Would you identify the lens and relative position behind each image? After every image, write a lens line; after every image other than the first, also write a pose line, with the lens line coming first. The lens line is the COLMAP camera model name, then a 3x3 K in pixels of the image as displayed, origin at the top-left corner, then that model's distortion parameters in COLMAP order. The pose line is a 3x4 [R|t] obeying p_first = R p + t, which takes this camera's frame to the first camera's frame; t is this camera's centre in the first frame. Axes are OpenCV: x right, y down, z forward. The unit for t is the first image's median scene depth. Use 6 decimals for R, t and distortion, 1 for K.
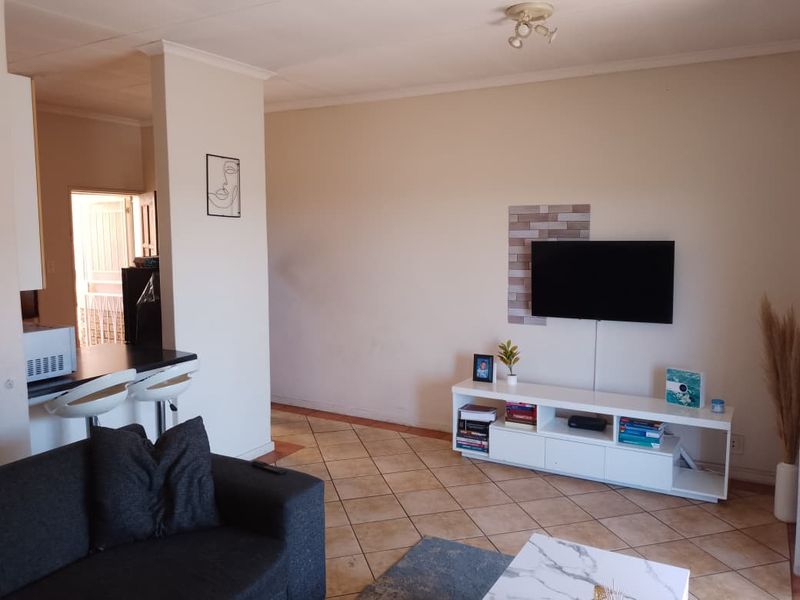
lens RADIAL K [[637.7, 0, 398.7], [0, 637.7, 293.8], [0, 0, 1]] dist [0.030601, -0.065526]
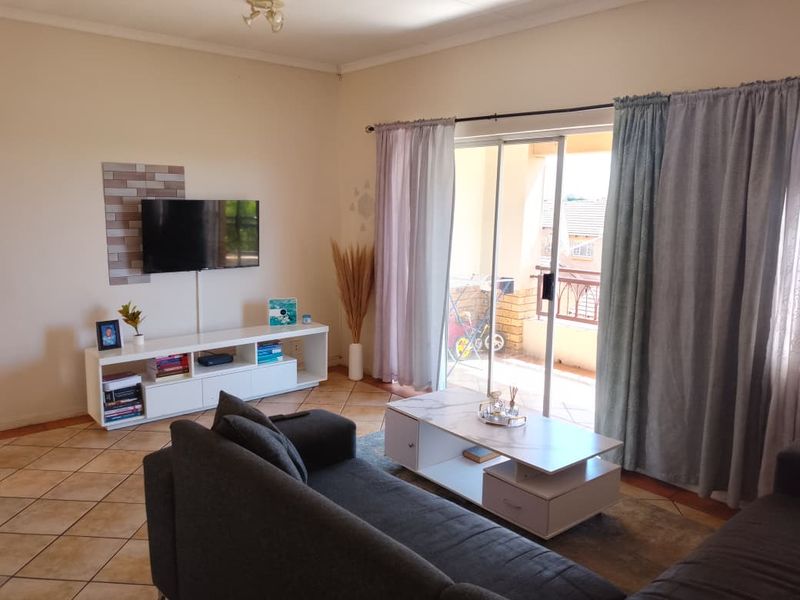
lens RADIAL K [[637.7, 0, 394.0], [0, 637.7, 294.1], [0, 0, 1]] dist [0.030601, -0.065526]
pose [[0.339212, -0.130169, 0.931660, -0.695445], [0.074651, 0.990982, 0.111277, -0.019525], [-0.937743, 0.031803, 0.345870, 0.317050]]
